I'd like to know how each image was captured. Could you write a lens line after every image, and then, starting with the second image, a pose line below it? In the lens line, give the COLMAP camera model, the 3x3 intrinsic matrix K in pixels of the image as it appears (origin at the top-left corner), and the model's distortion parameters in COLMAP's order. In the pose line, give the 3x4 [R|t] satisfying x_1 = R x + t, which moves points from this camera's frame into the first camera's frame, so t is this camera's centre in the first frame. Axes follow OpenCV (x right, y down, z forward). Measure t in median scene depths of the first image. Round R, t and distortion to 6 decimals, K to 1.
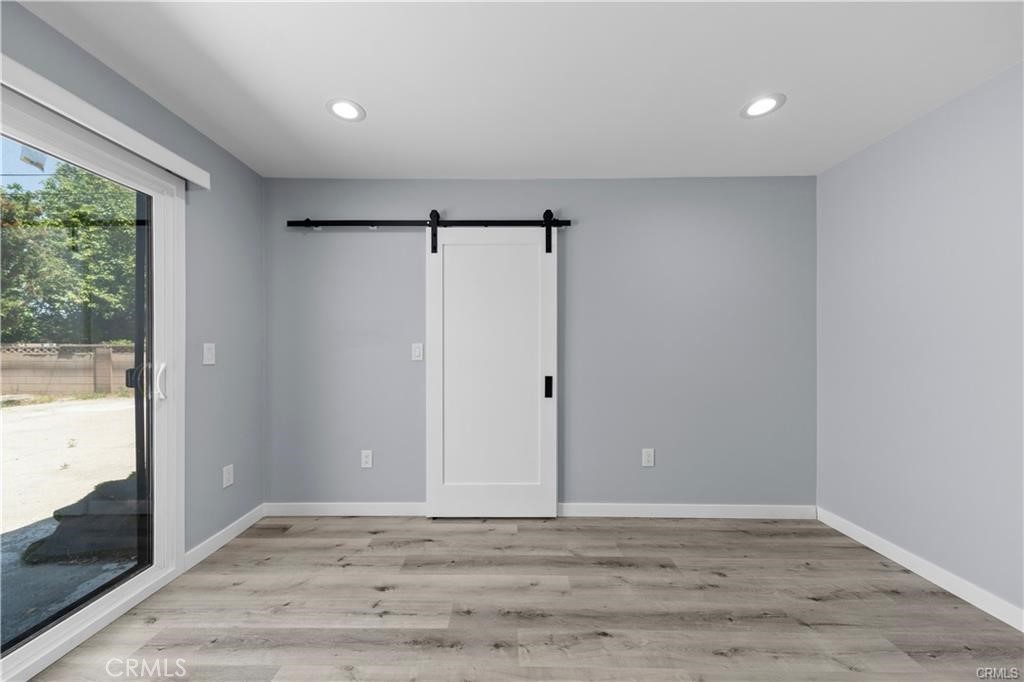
lens RADIAL K [[357.7, 0, 502.5], [0, 357.7, 349.8], [0, 0, 1]] dist [0.014265, -0.004322]
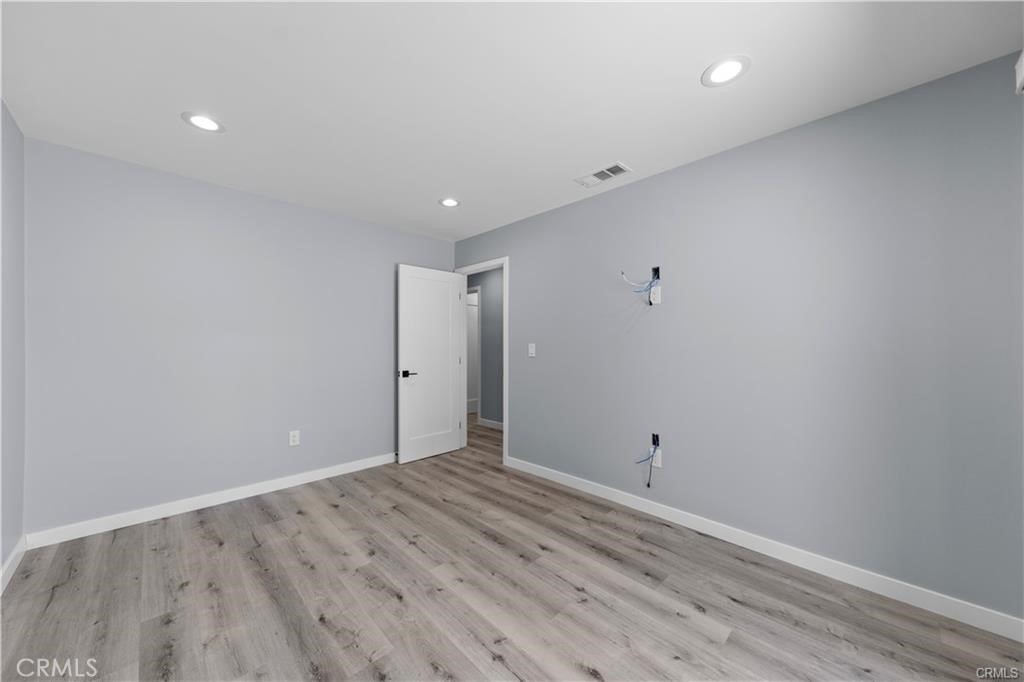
lens RADIAL K [[357.7, 0, 502.5], [0, 357.7, 349.8], [0, 0, 1]] dist [0.014265, -0.004322]
pose [[-0.706944, -0.008161, 0.707223, -0.639229], [-0.003593, 0.999962, 0.007947, -0.004263], [-0.707261, 0.003077, -0.706946, 1.059793]]
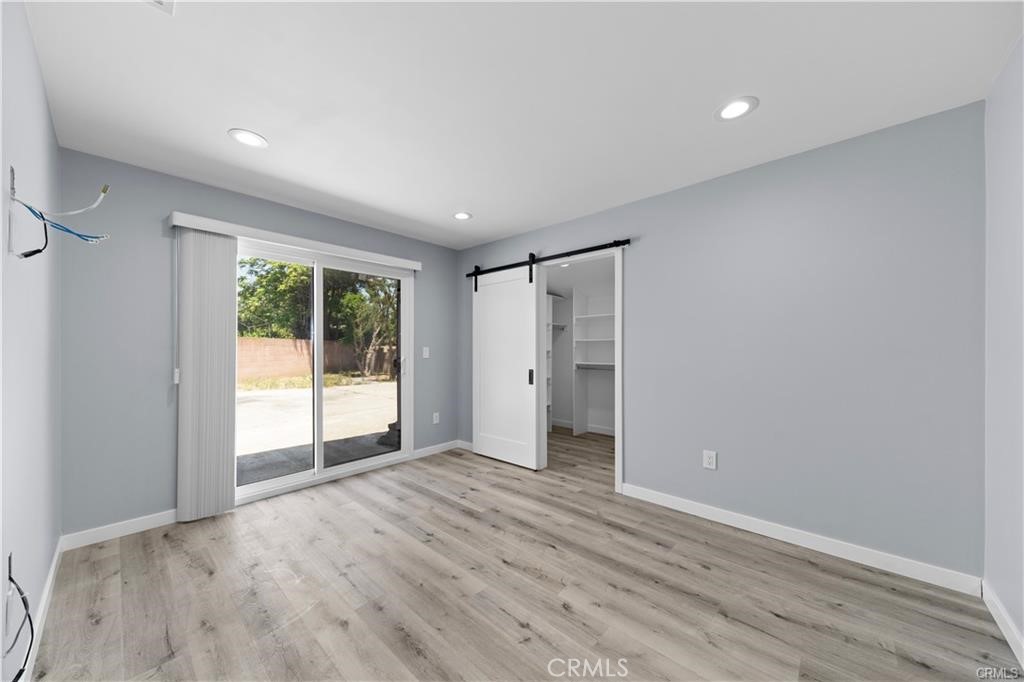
lens RADIAL K [[357.7, 0, 502.5], [0, 357.7, 349.8], [0, 0, 1]] dist [0.014265, -0.004322]
pose [[0.741410, 0.000772, -0.671051, 0.856678], [0.001017, 0.999997, 0.002275, -0.010707], [0.671051, -0.002369, 0.741407, -0.167425]]
